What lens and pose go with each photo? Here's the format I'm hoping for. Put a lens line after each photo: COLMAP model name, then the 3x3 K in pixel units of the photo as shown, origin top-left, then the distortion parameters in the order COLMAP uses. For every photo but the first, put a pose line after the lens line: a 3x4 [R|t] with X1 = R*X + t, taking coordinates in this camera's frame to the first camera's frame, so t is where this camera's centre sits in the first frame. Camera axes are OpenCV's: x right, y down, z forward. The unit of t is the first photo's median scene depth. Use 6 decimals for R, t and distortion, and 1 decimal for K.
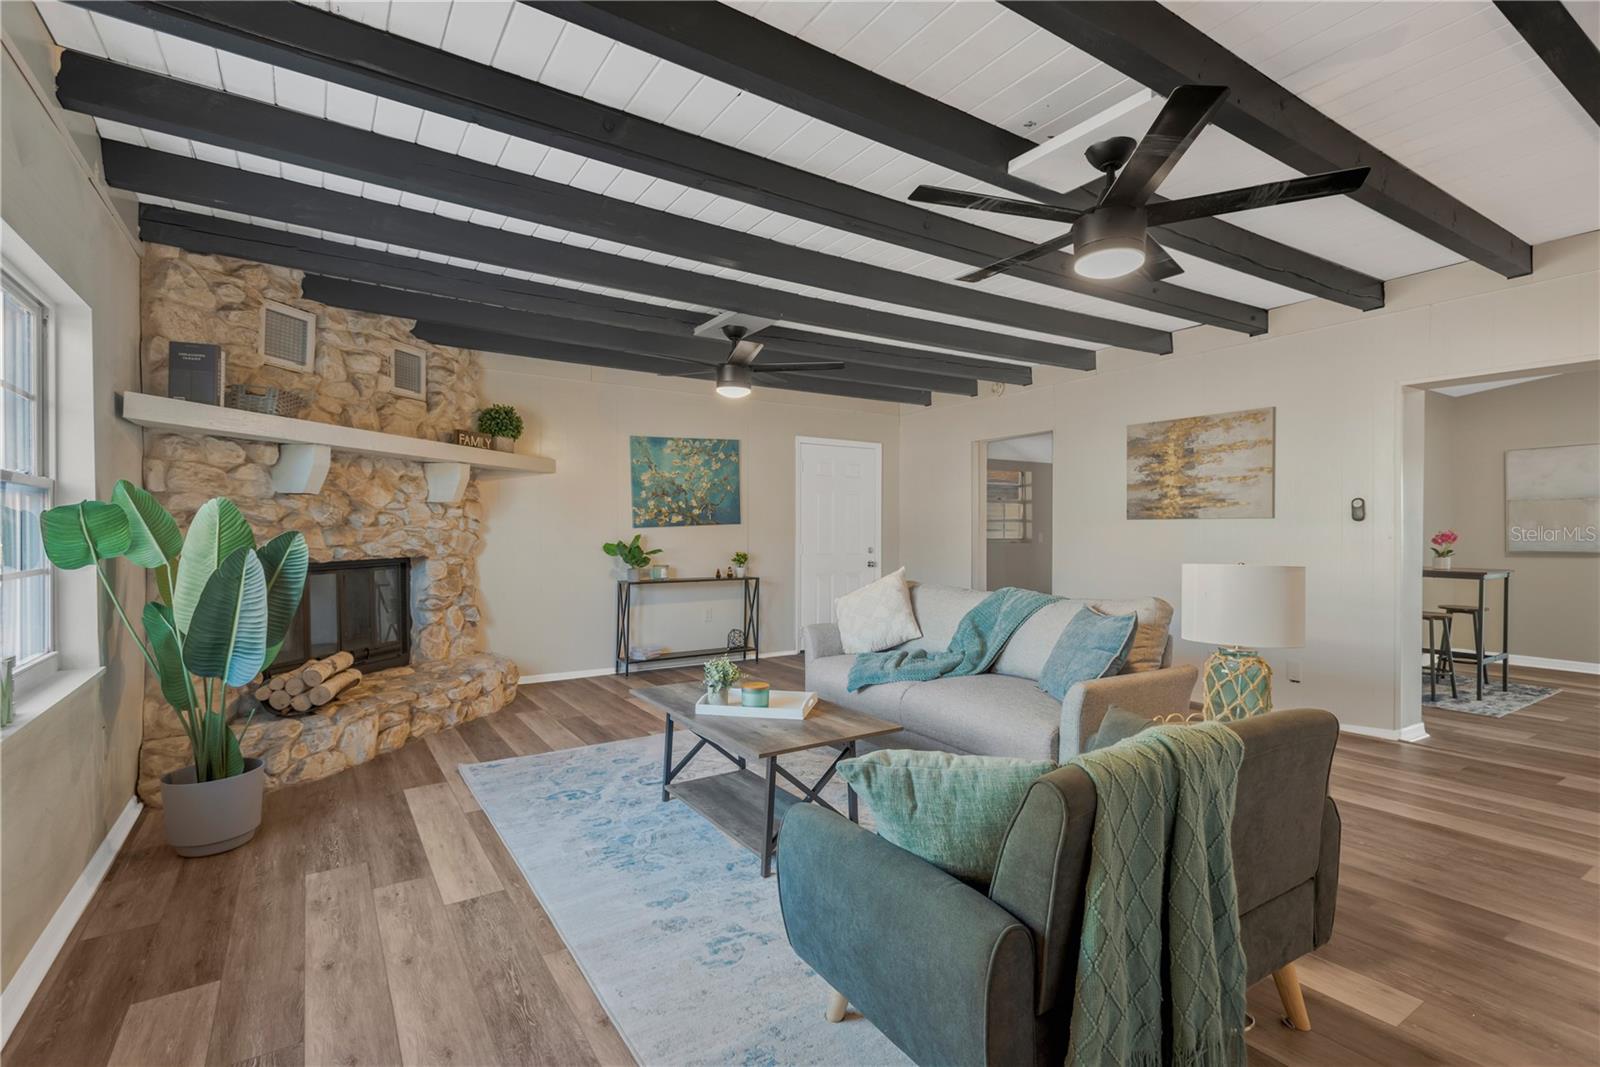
lens RADIAL K [[742.0, 0, 804.2], [0, 742.0, 530.6], [0, 0, 1]] dist [0.001924, 0.000020]
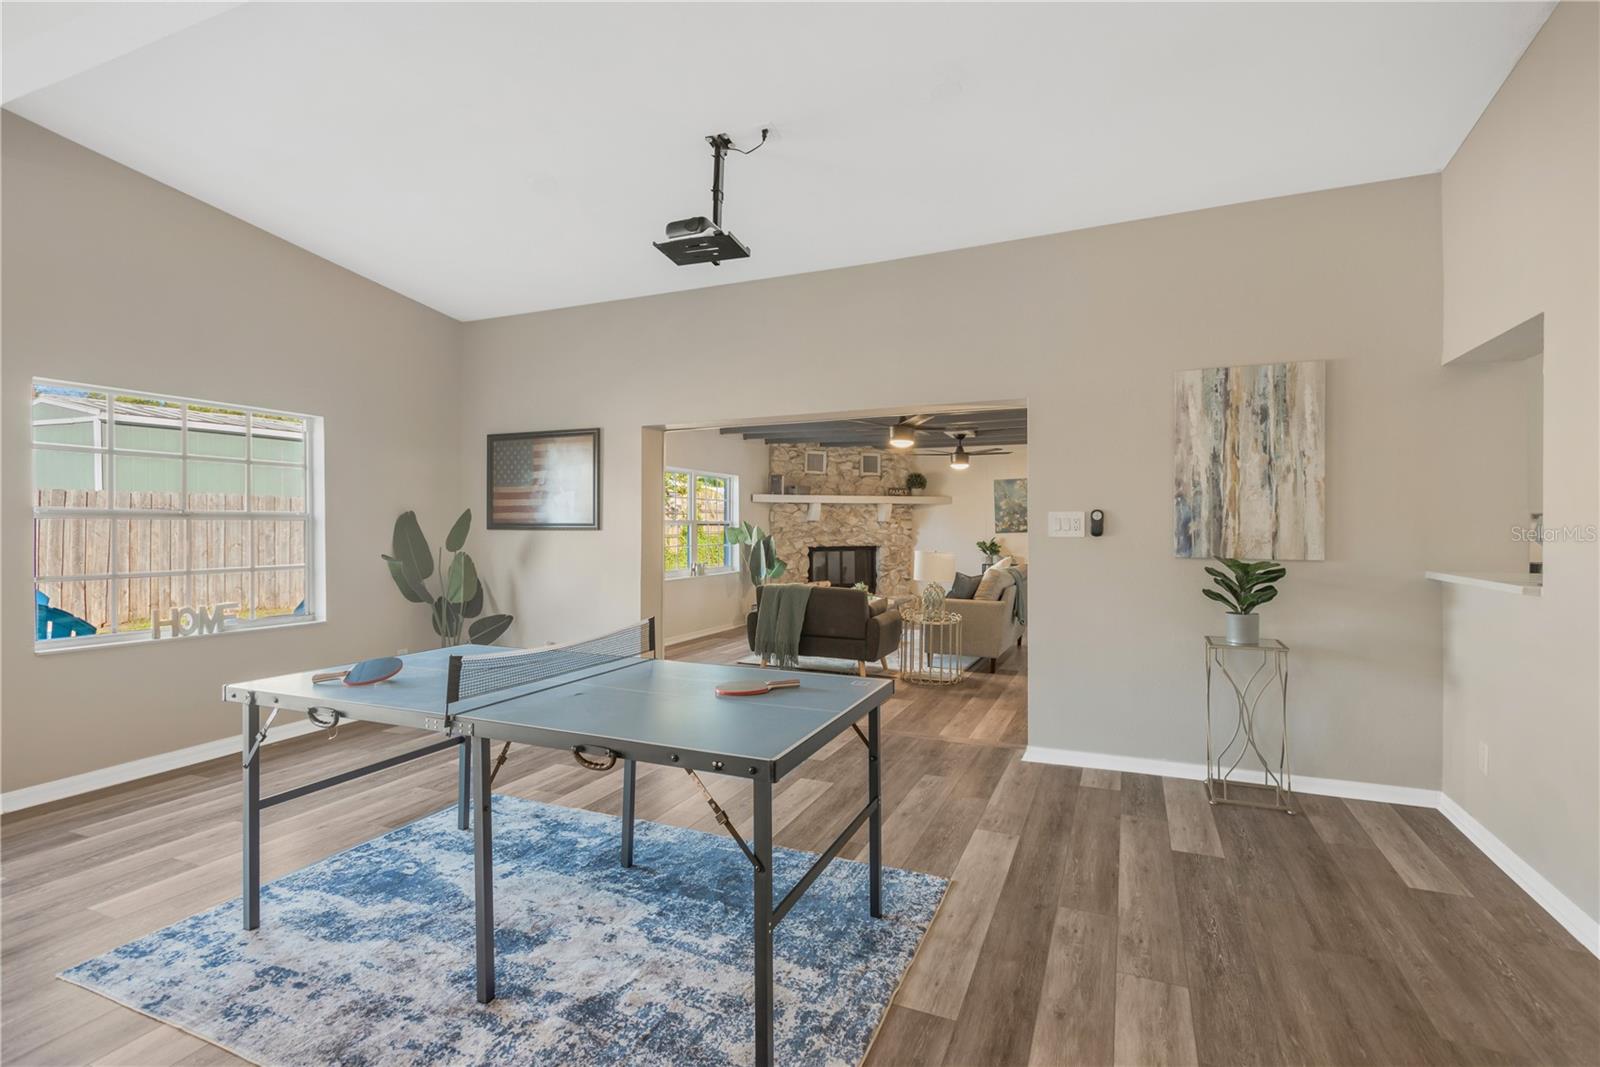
lens RADIAL K [[751.7, 0, 800.4], [0, 751.7, 526.0], [0, 0, 1]] dist [0.011290, -0.000837]
pose [[0.543047, -0.000193, -0.839702, 1.231791], [-0.002323, 0.999996, -0.001732, -0.020094], [0.839699, 0.002891, 0.543044, -0.413351]]
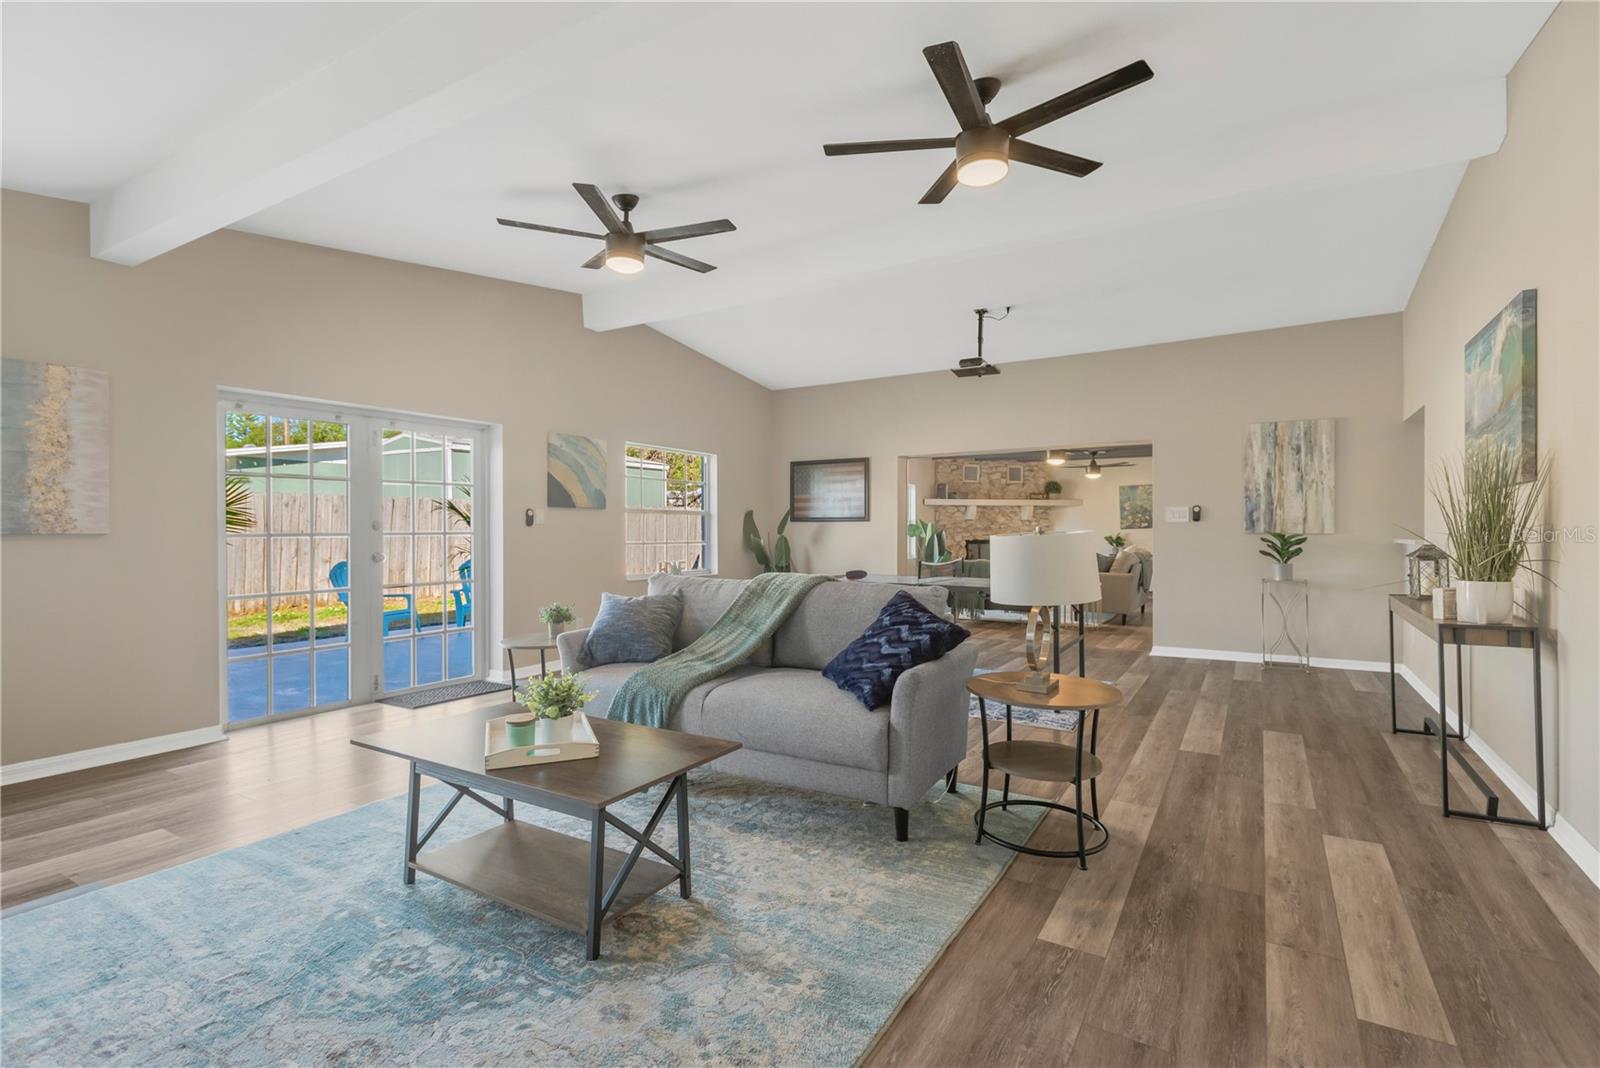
lens RADIAL K [[745.7, 0, 794.6], [0, 745.7, 530.9], [0, 0, 1]] dist [0.002544, -0.000239]
pose [[0.416907, -0.000977, -0.908948, 1.636980], [-0.002338, 0.999995, -0.002147, 0.009594], [0.908946, 0.003020, 0.416903, -0.914737]]
